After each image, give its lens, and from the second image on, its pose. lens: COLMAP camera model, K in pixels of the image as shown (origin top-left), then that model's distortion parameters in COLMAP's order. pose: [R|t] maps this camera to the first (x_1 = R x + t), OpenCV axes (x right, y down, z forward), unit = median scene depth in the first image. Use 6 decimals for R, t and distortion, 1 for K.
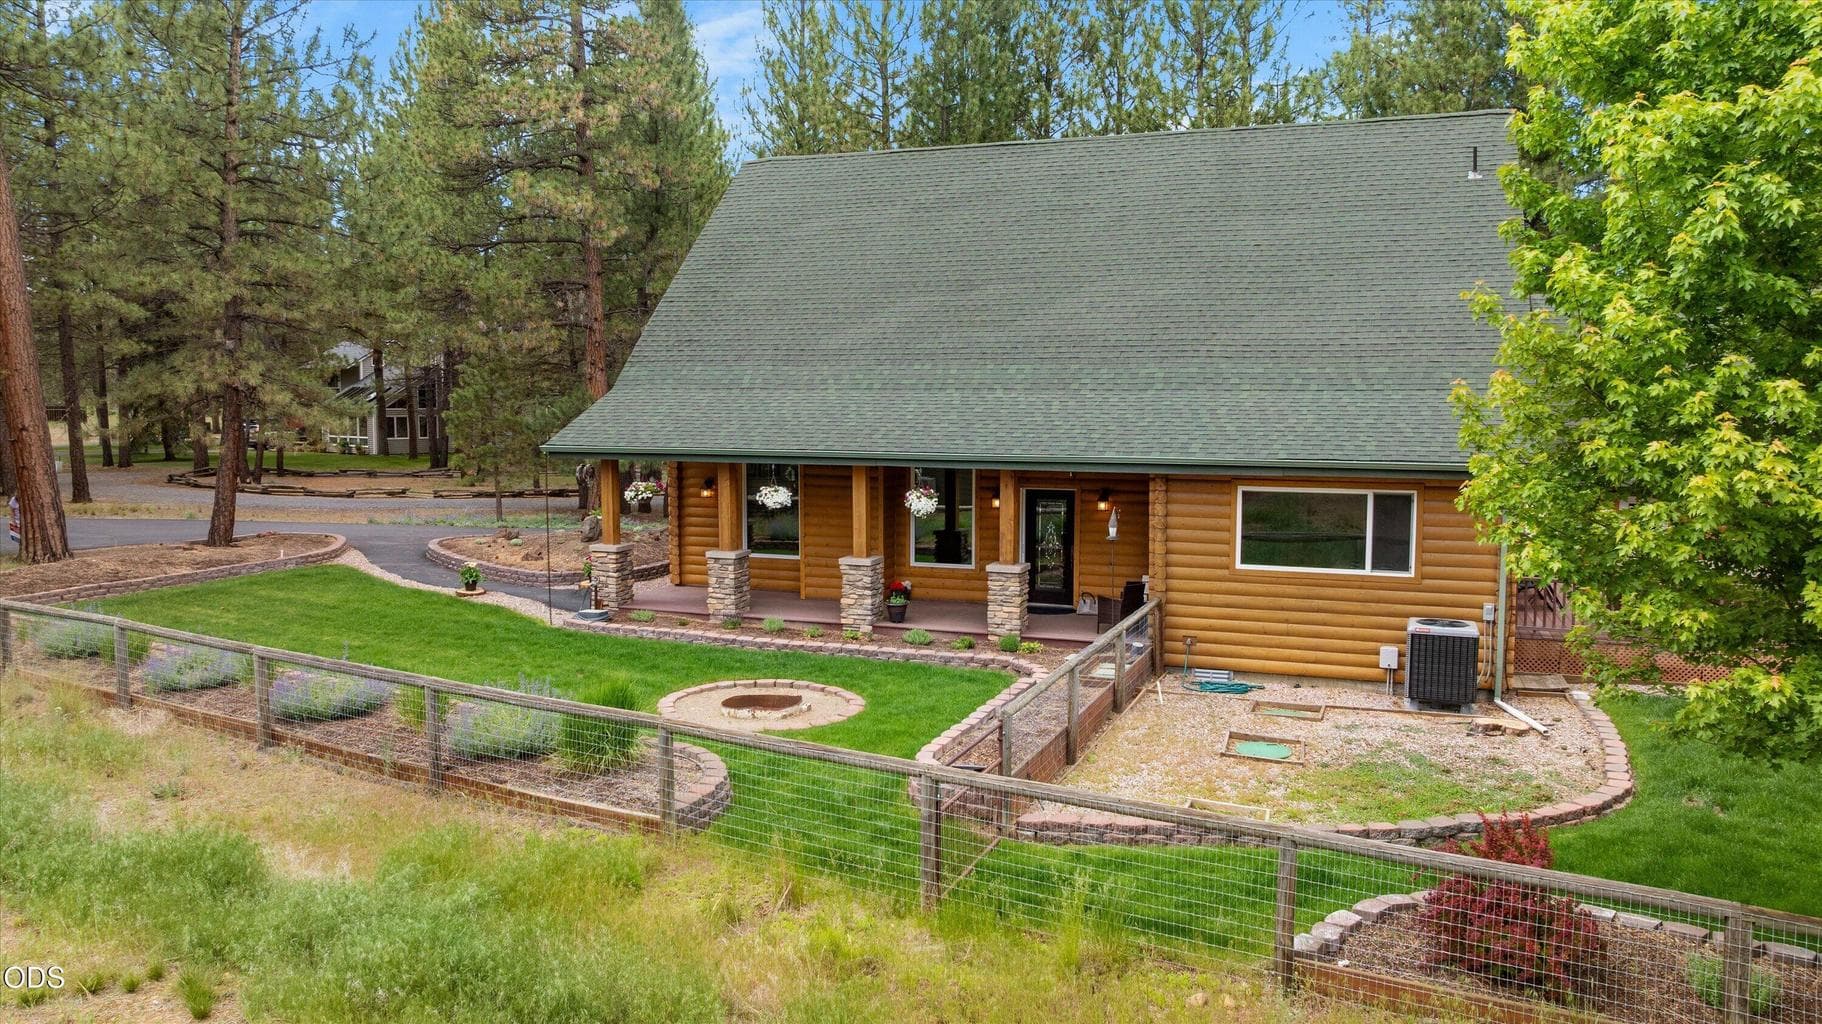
lens RADIAL K [[1355.5, 0, 911.0], [0, 1355.5, 512.0], [0, 0, 1]] dist [-0.026087, 0.001293]
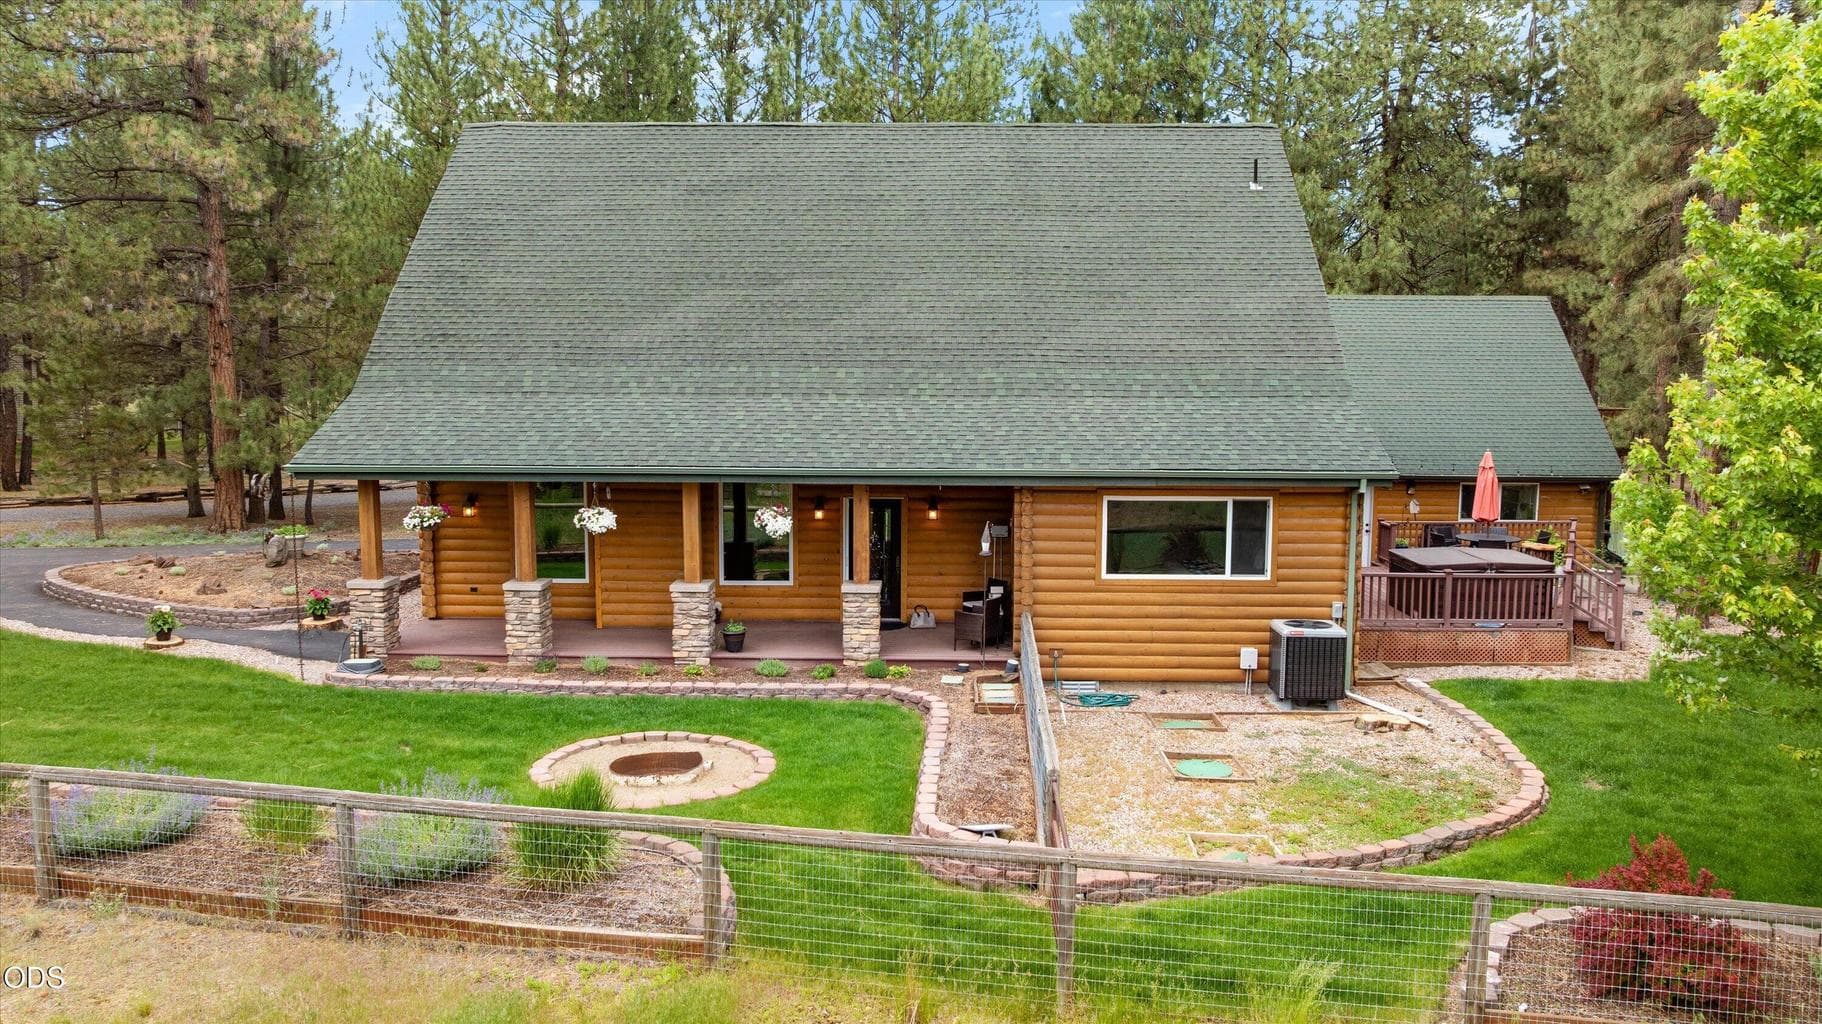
lens RADIAL K [[1355.5, 0, 911.0], [0, 1355.5, 512.0], [0, 0, 1]] dist [-0.026087, 0.001293]
pose [[0.938034, -0.035532, 0.344717, -0.224800], [0.026281, 0.999159, 0.031472, -0.040737], [-0.345546, -0.020462, 0.938179, 0.111643]]
